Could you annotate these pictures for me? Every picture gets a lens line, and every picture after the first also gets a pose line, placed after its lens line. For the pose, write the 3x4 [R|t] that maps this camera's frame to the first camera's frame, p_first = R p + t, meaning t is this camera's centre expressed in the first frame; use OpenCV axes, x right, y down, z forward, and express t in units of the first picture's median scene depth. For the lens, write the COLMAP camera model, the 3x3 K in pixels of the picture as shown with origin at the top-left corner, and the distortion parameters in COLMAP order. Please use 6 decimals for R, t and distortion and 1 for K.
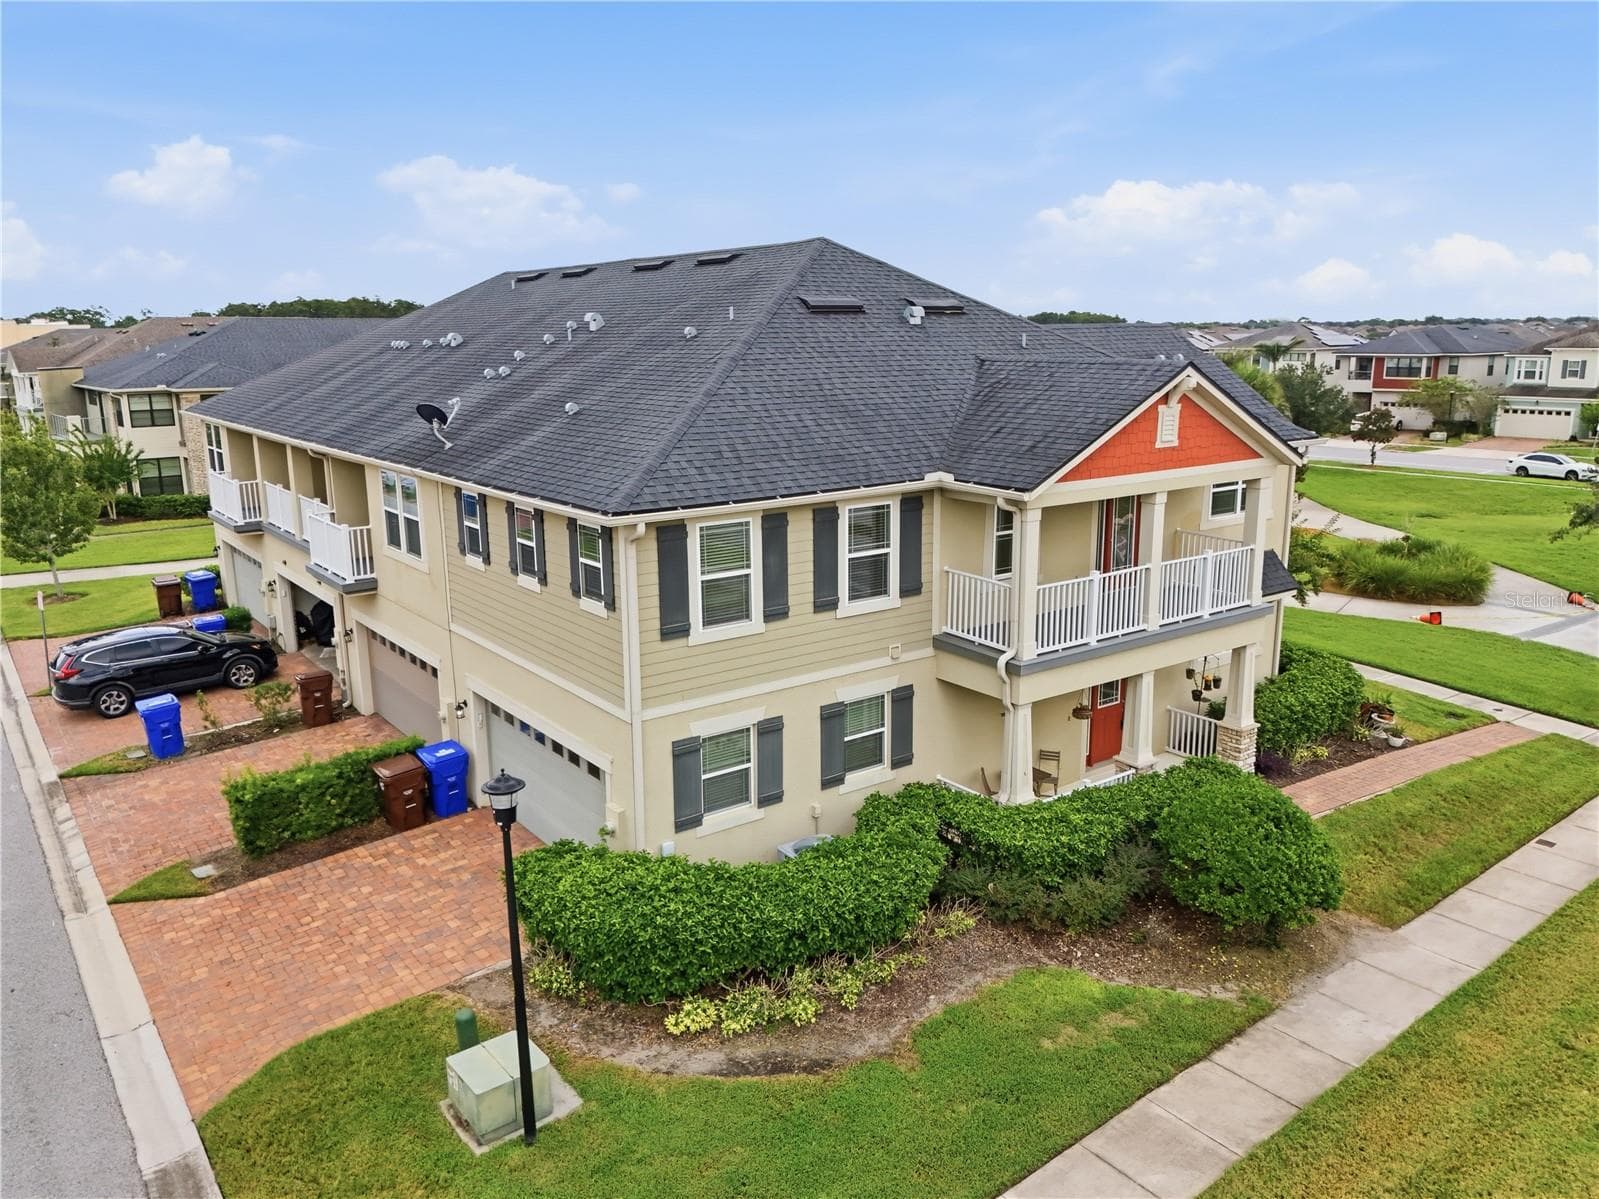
lens RADIAL K [[1182.8, 0, 799.5], [0, 1182.8, 599.5], [0, 0, 1]] dist [0.058614, -0.063804]
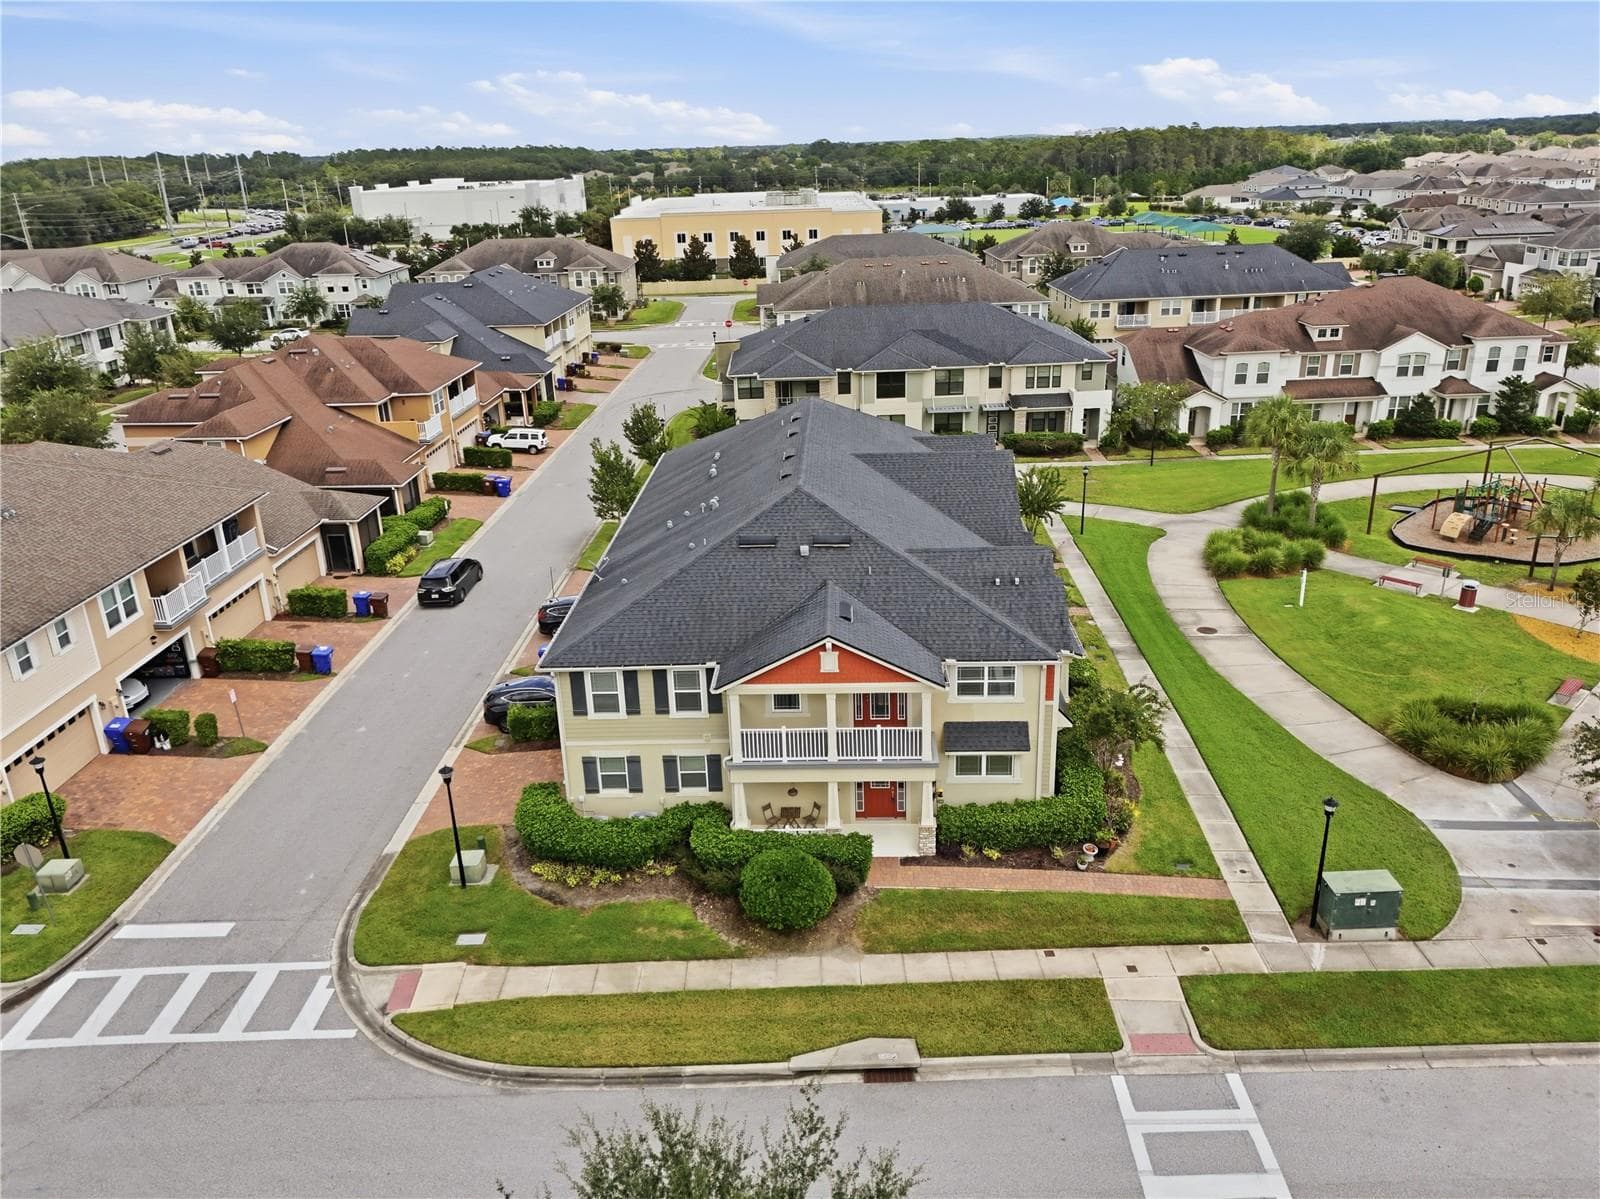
lens RADIAL K [[1174.8, 0, 805.1], [0, 1174.8, 586.8], [0, 0, 1]] dist [0.080686, -0.089799]
pose [[0.785176, 0.202264, -0.585310, 1.380408], [-0.113333, 0.976128, 0.185285, -0.618817], [0.608814, -0.079146, 0.789355, -0.486122]]
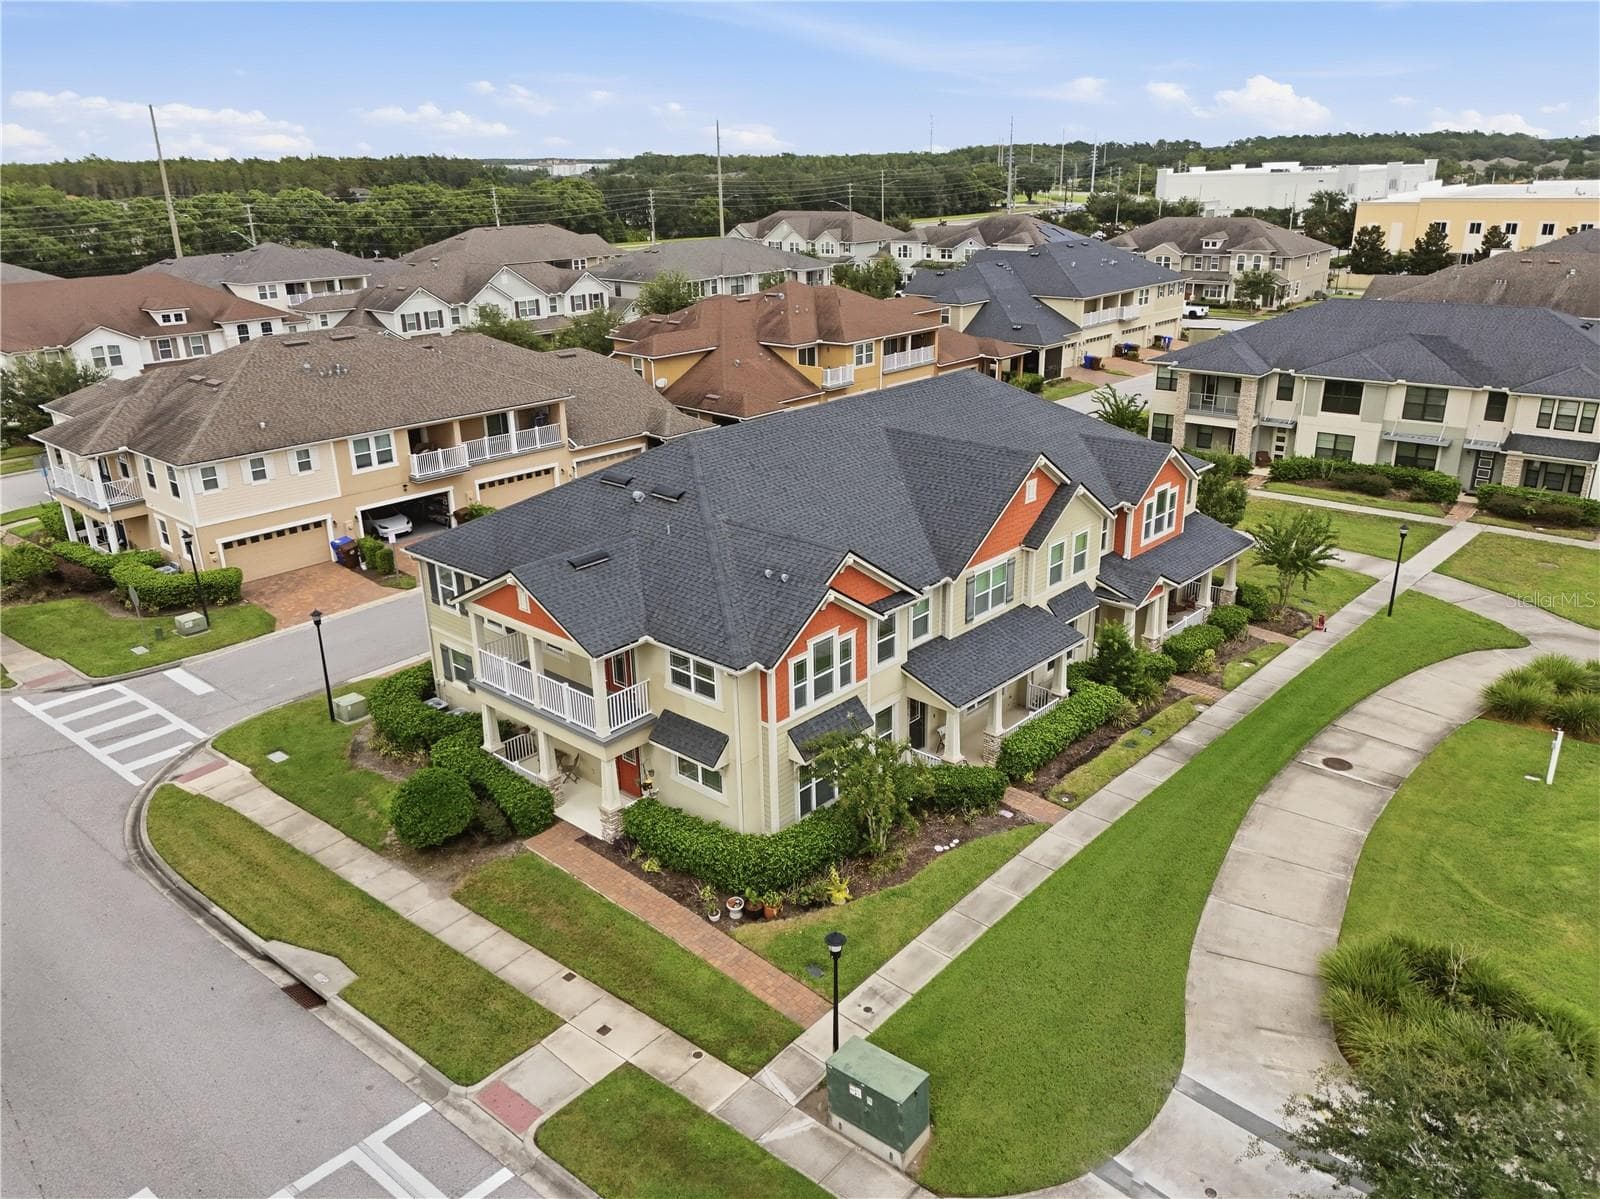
lens RADIAL K [[1174.8, 0, 805.1], [0, 1174.8, 586.8], [0, 0, 1]] dist [0.080686, -0.089799]
pose [[0.200490, 0.337925, -0.919571, 2.079636], [-0.199519, 0.933042, 0.299375, -0.804228], [0.959164, 0.123450, 0.254488, 0.982930]]
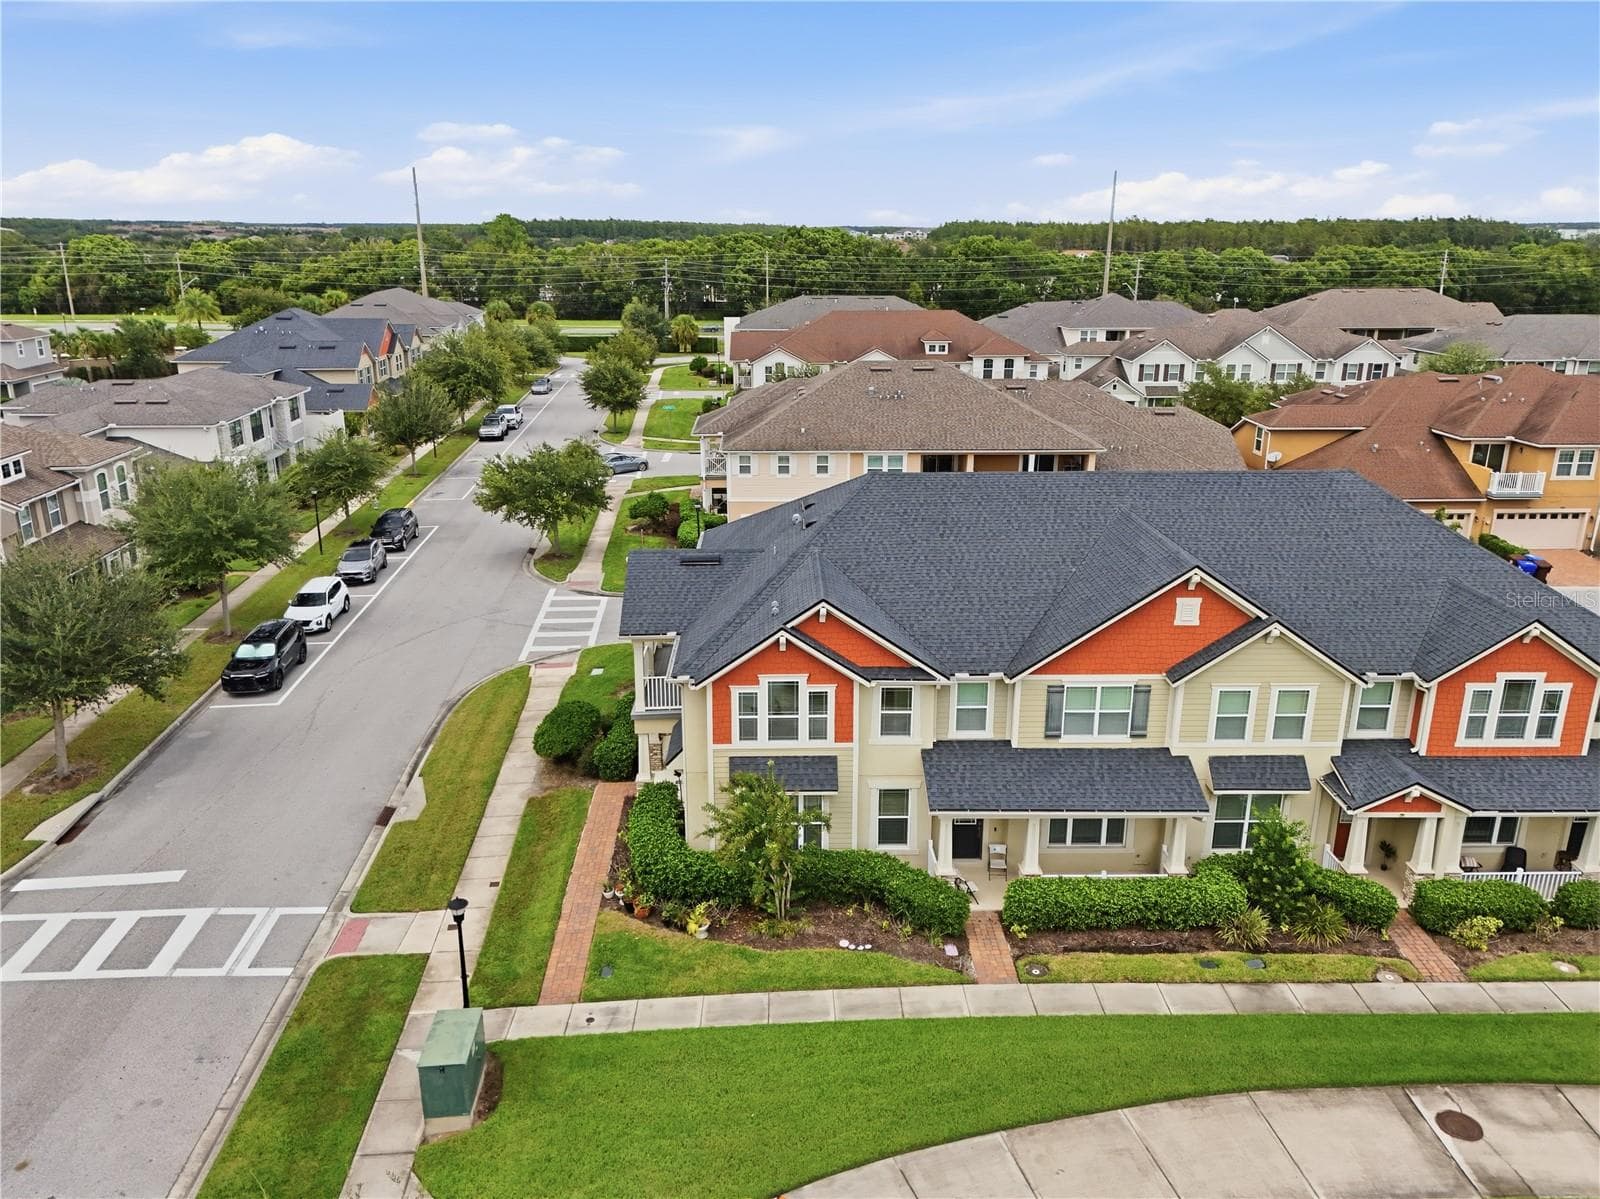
lens RADIAL K [[1174.8, 0, 805.1], [0, 1174.8, 586.8], [0, 0, 1]] dist [0.080686, -0.089799]
pose [[-0.569996, 0.244212, -0.784516, 1.796111], [-0.178940, 0.894995, 0.408613, -1.045184], [0.801926, 0.373289, -0.466444, 2.247144]]
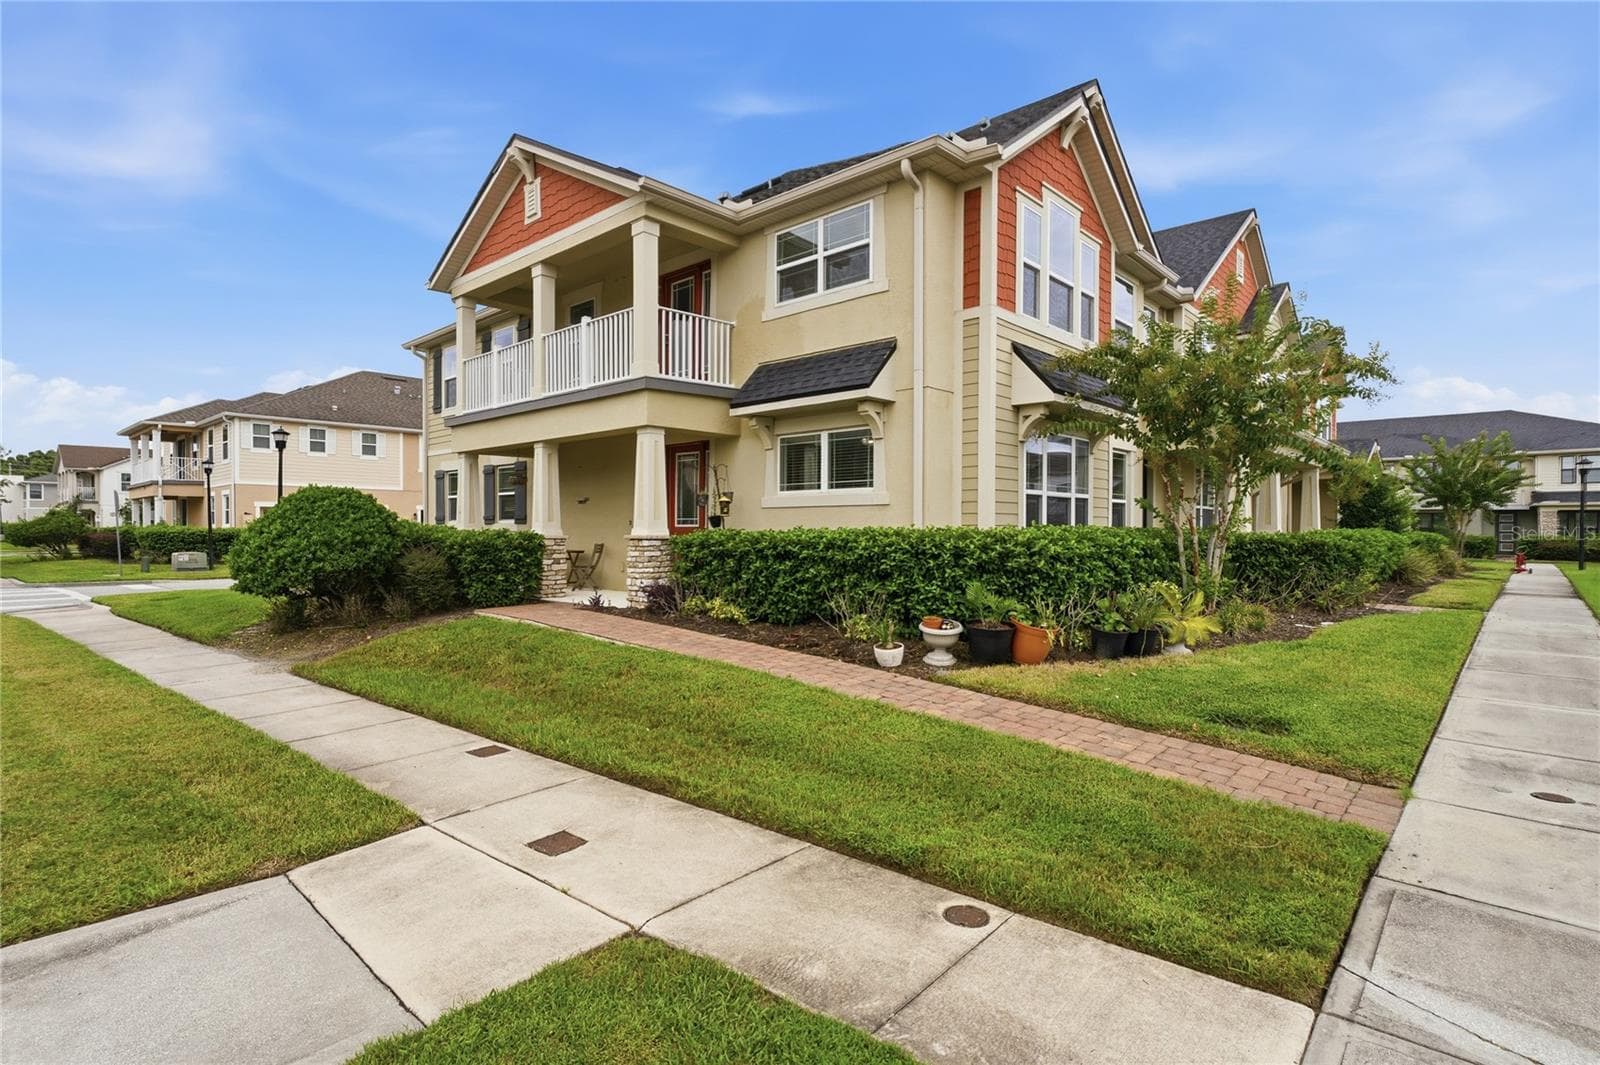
lens RADIAL K [[796.4, 0, 799.1], [0, 796.4, 543.8], [0, 0, 1]] dist [-0.001465, -0.000104]
pose [[0.193716, 0.026519, -0.980699, 1.097227], [-0.220036, 0.975342, -0.017089, 0.115882], [0.956064, 0.219099, 0.194775, 1.194802]]
